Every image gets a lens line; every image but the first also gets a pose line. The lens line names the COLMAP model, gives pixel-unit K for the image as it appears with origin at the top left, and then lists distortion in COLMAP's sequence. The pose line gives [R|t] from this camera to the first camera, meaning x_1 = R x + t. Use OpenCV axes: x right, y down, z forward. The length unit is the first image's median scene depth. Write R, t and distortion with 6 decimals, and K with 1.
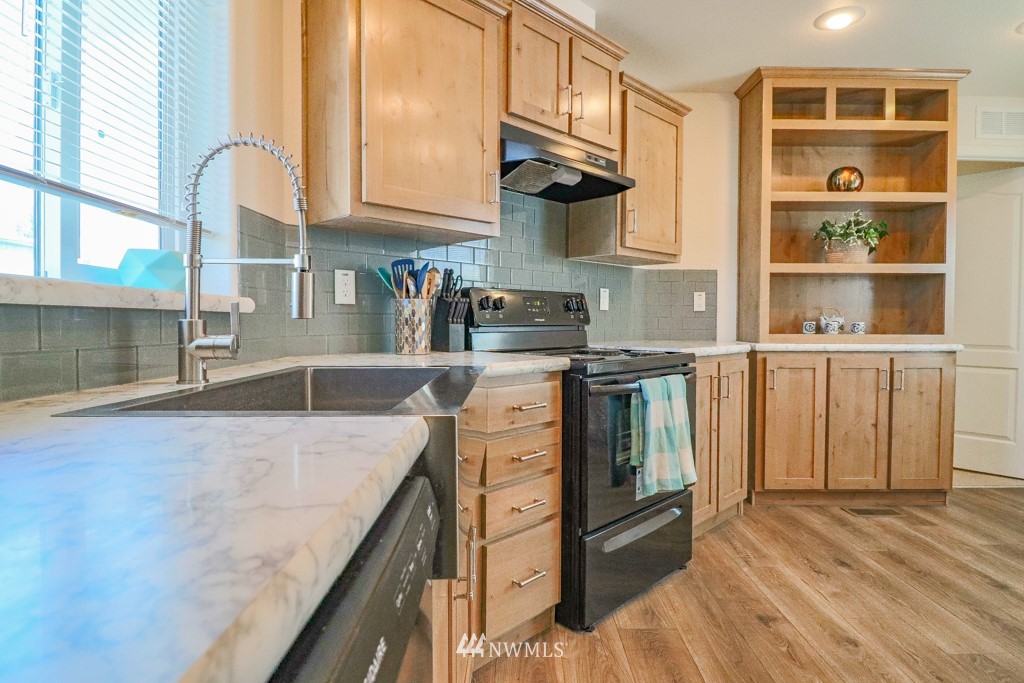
lens RADIAL K [[537.4, 0, 510.7], [0, 537.4, 331.3], [0, 0, 1]] dist [0.004726, -0.016962]
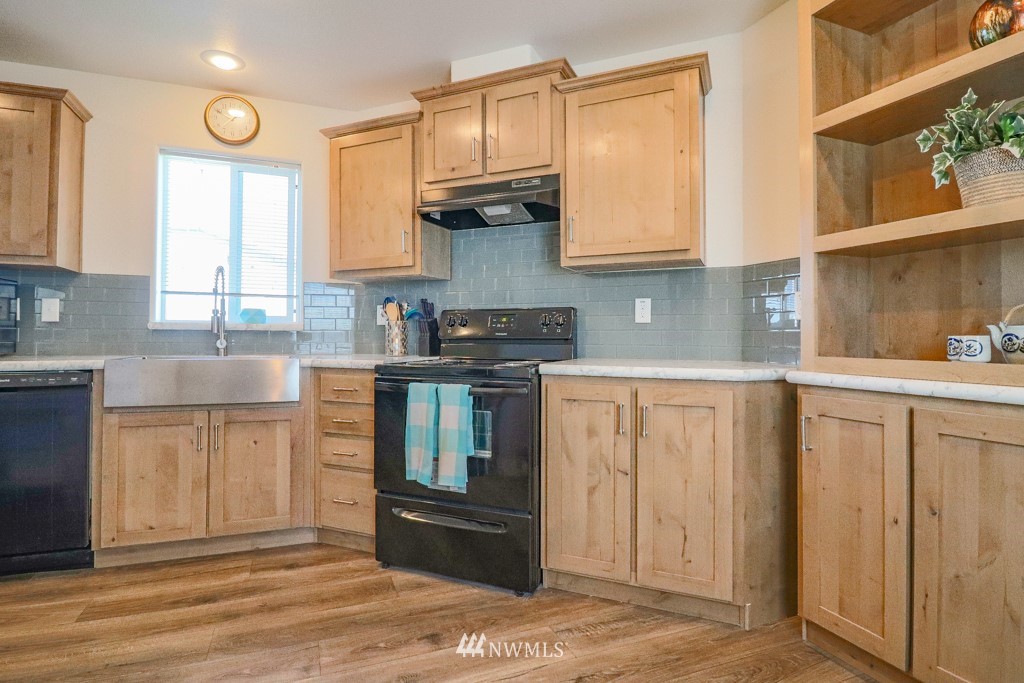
lens RADIAL K [[537.4, 0, 510.7], [0, 537.4, 331.3], [0, 0, 1]] dist [0.004726, -0.016962]
pose [[0.374415, -0.010229, -0.927205, 1.067778], [-0.020884, 0.999592, -0.019461, -0.004649], [0.927026, 0.026650, 0.374049, 0.553337]]
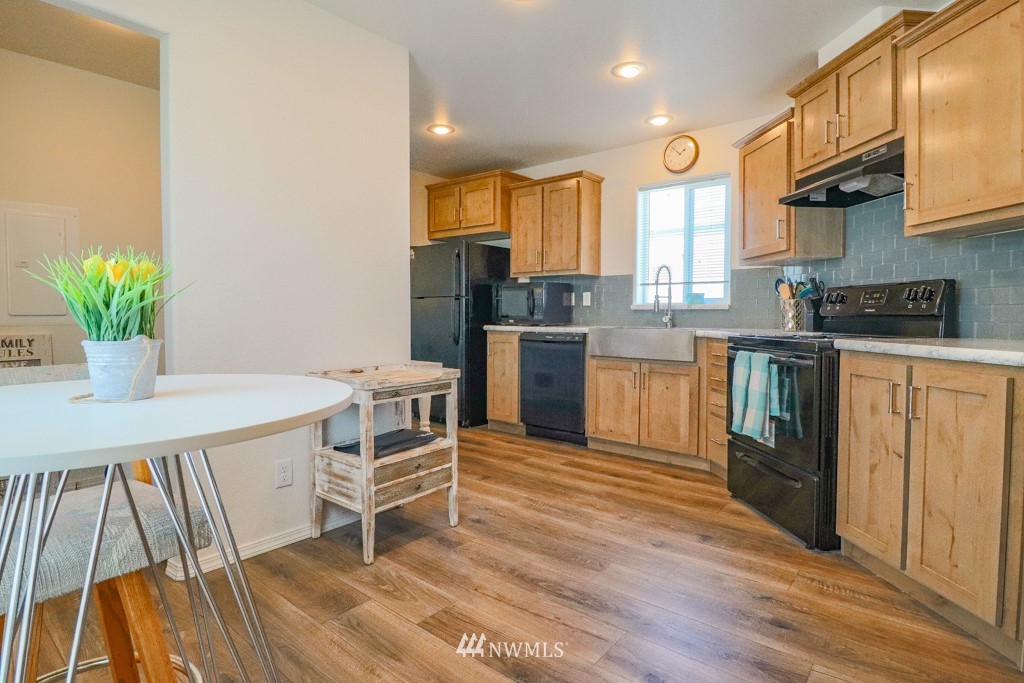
lens RADIAL K [[529.0, 0, 510.6], [0, 529.0, 331.3], [0, 0, 1]] dist [0.003702, -0.014739]
pose [[-0.633674, 0.021472, -0.773303, 1.308603], [-0.018380, 0.998915, 0.042798, -0.010420], [0.773382, 0.041333, -0.632591, 1.055949]]
